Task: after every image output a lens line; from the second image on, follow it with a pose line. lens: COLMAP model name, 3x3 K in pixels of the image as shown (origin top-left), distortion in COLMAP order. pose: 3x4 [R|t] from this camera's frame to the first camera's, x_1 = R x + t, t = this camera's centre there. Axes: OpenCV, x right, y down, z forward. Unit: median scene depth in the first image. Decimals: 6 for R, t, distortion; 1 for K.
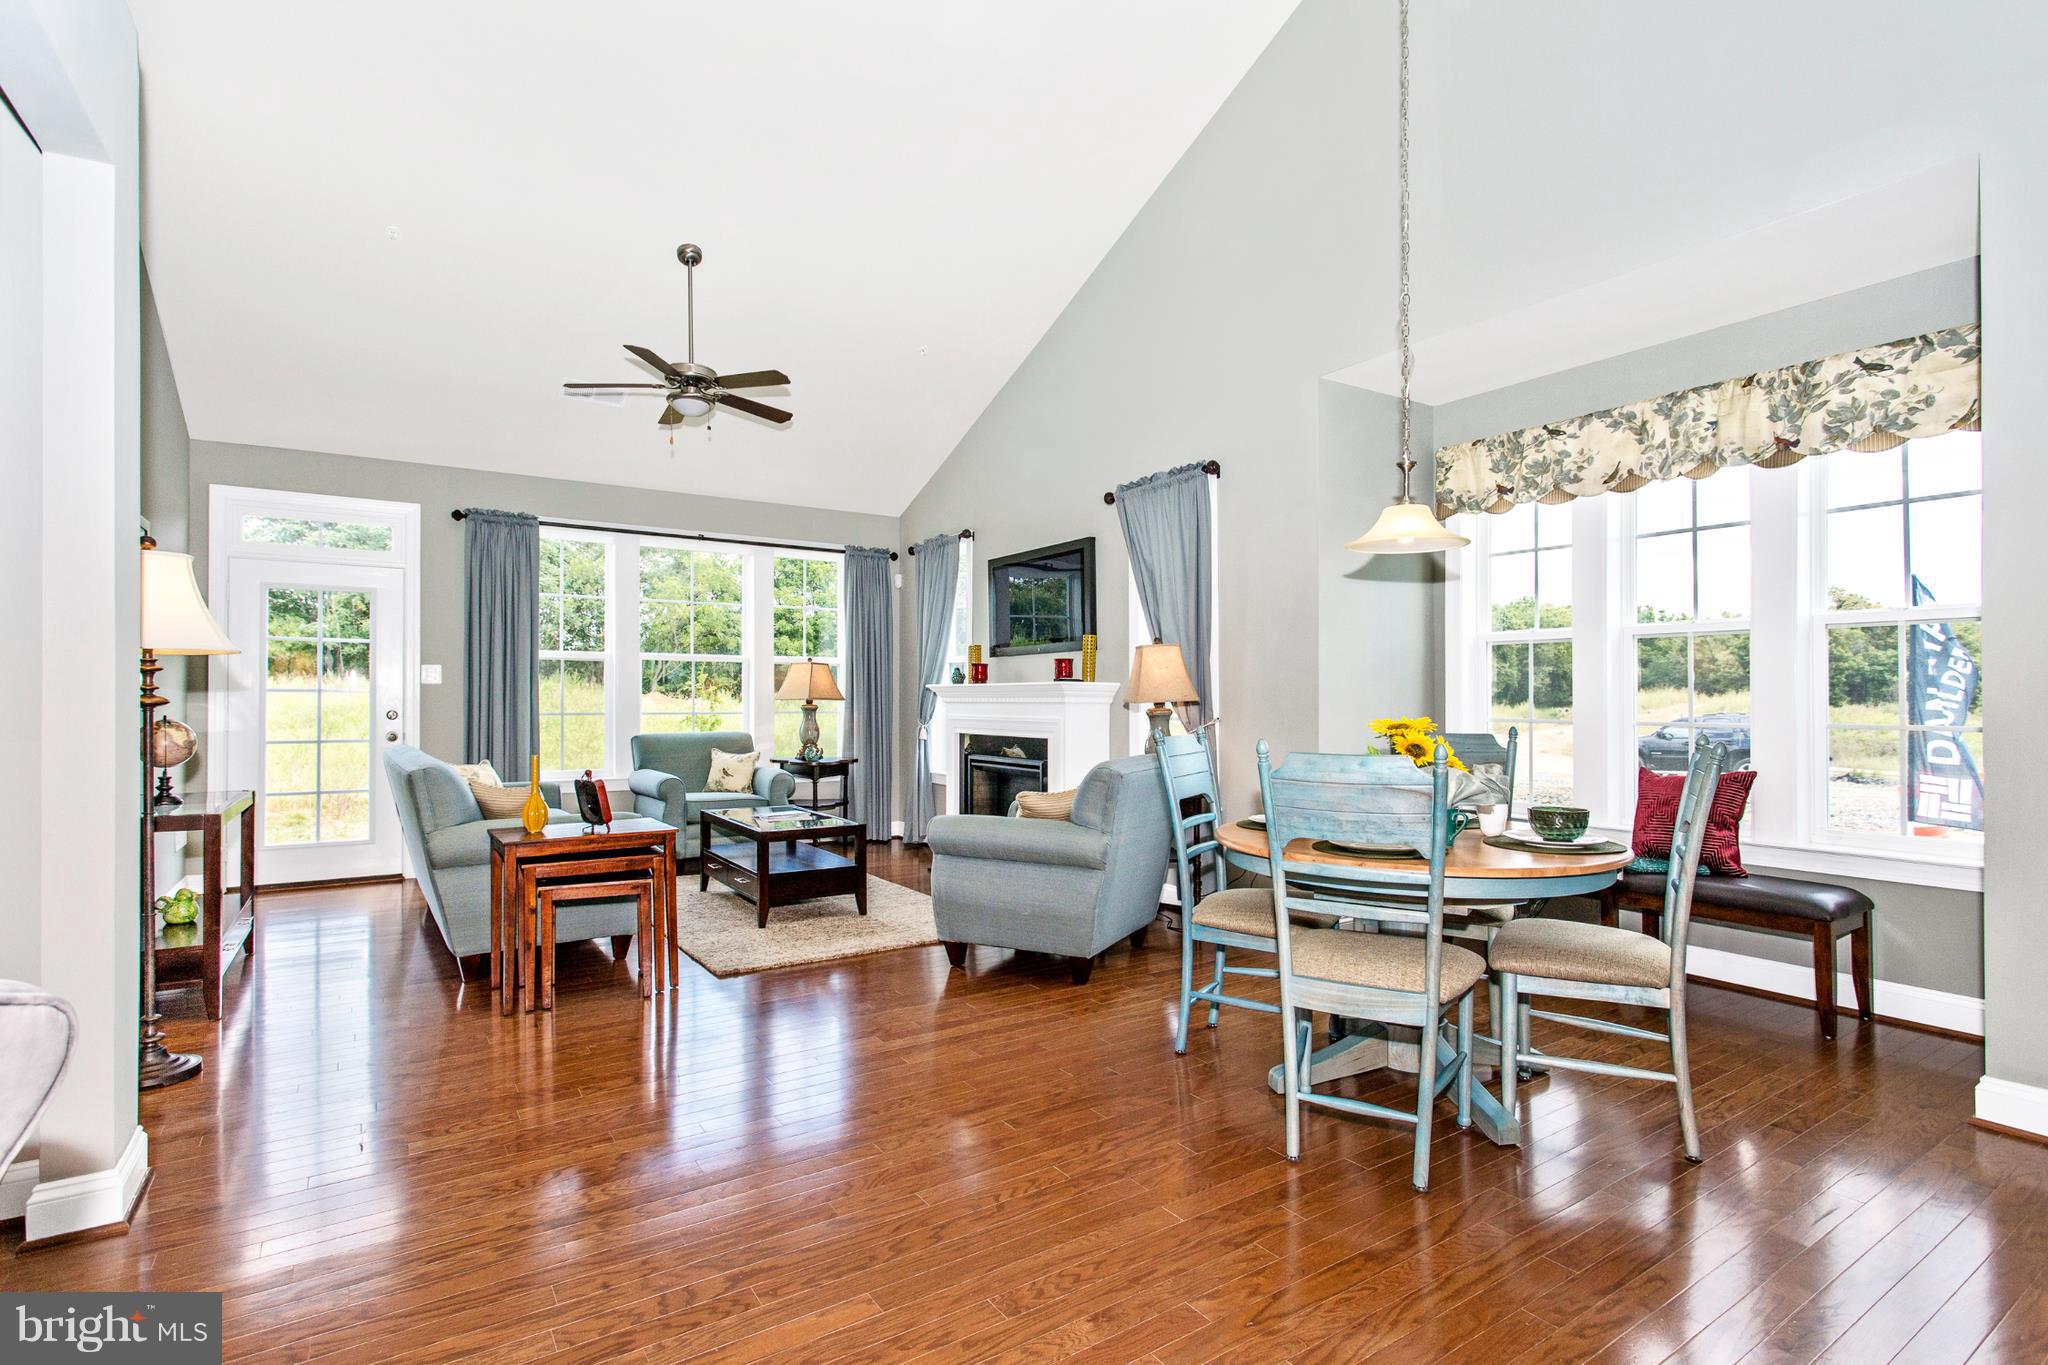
lens RADIAL K [[994.8, 0, 1025.8], [0, 994.8, 693.7], [0, 0, 1]] dist [-0.002074, 0.000812]
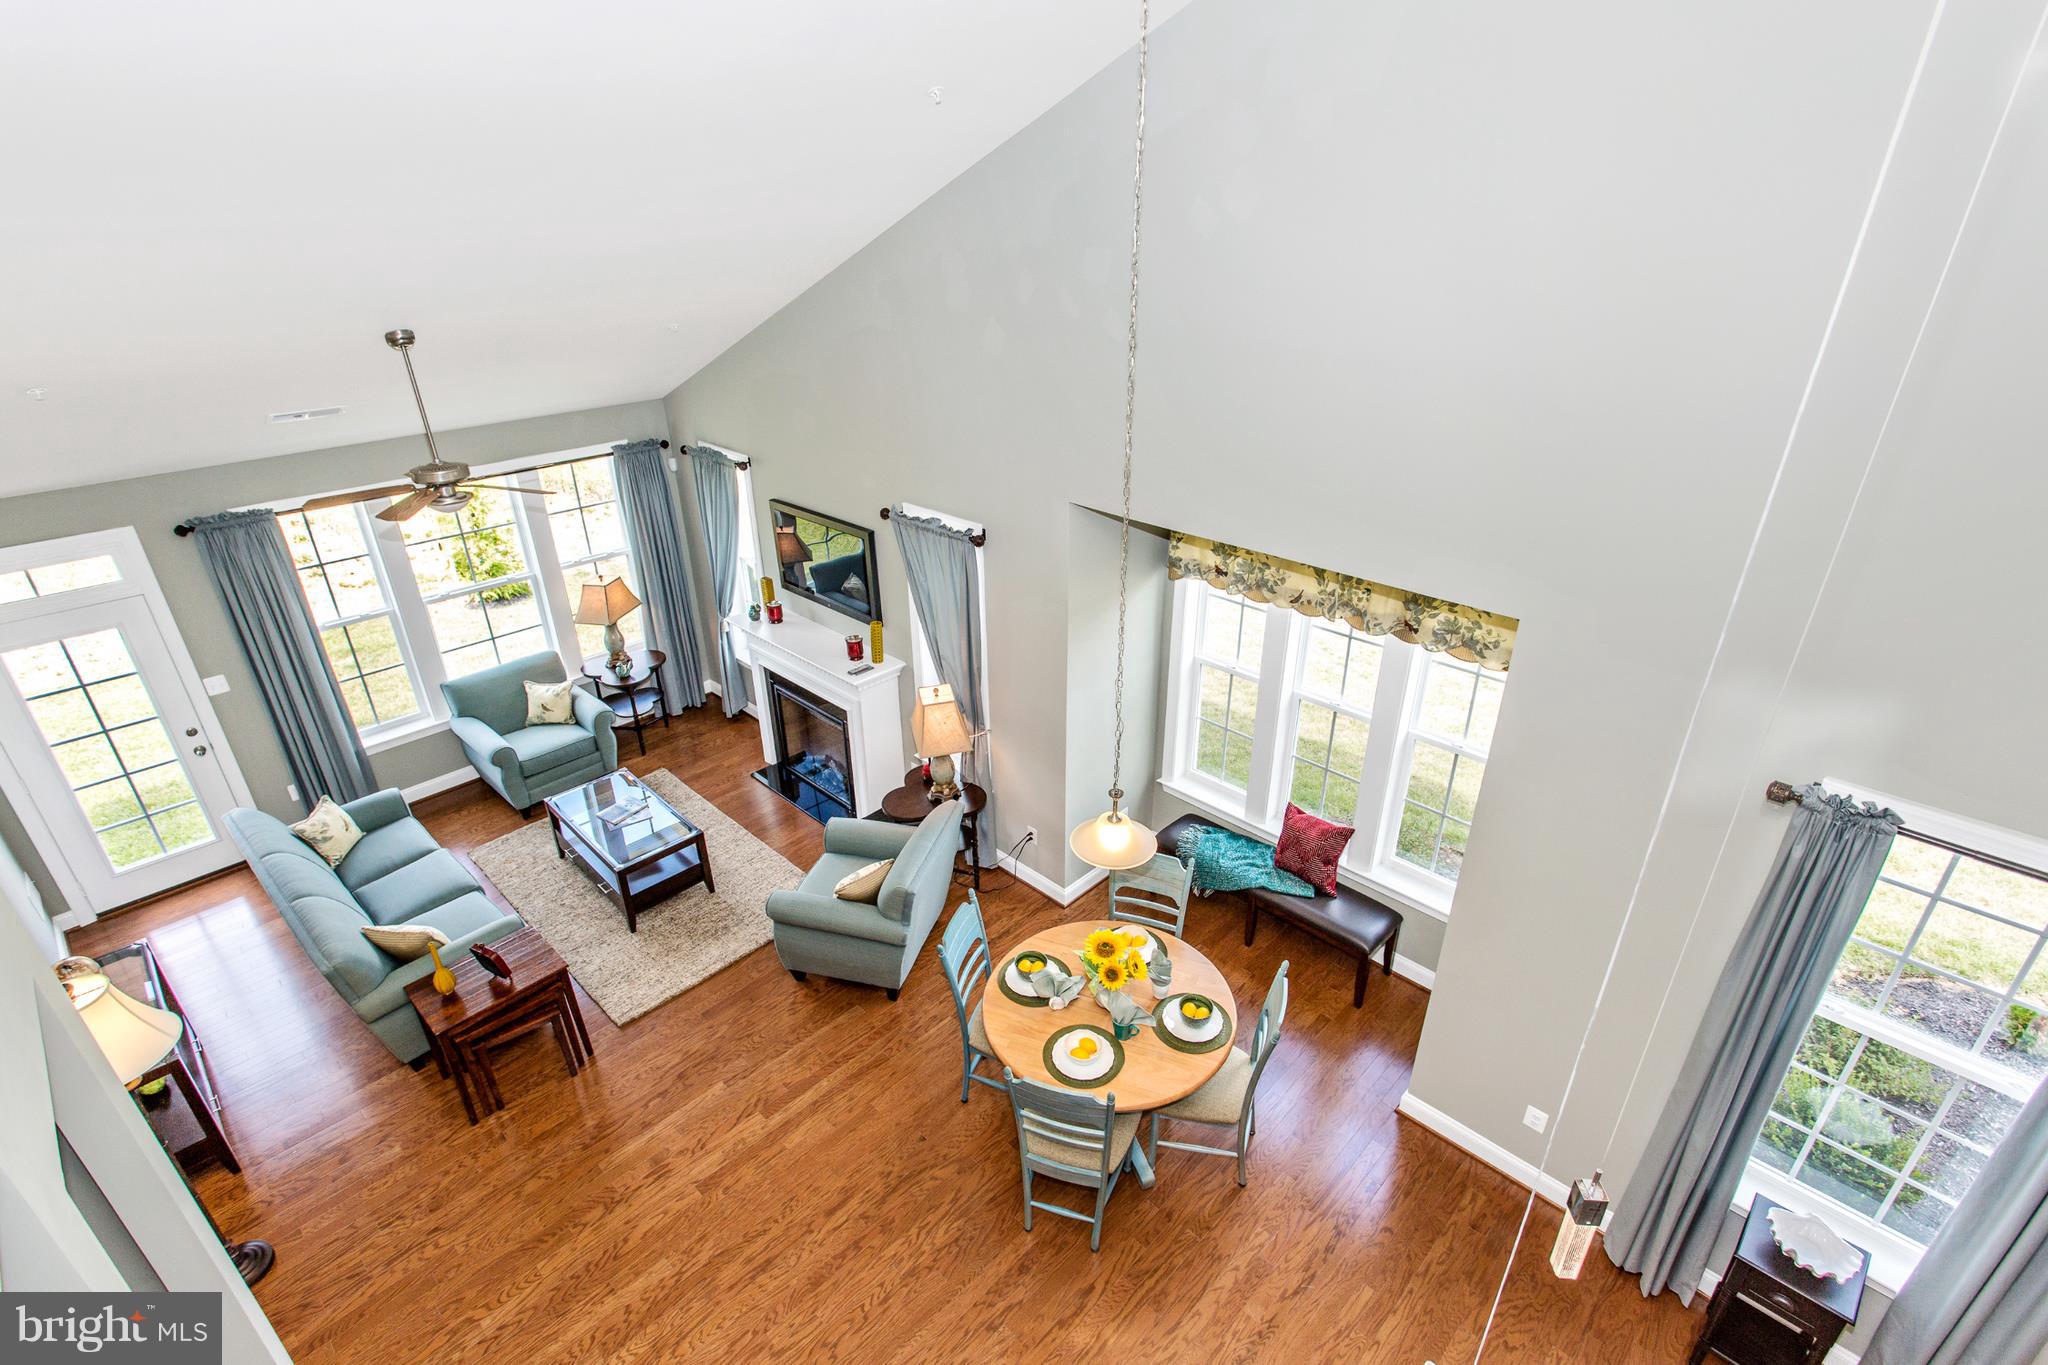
lens RADIAL K [[994.8, 0, 1025.8], [0, 994.8, 693.7], [0, 0, 1]] dist [-0.002074, 0.000812]
pose [[0.978440, -0.103406, 0.178782, 0.020275], [0.008904, 0.885951, 0.463693, -0.504621], [-0.206340, -0.452104, 0.867771, -0.041202]]
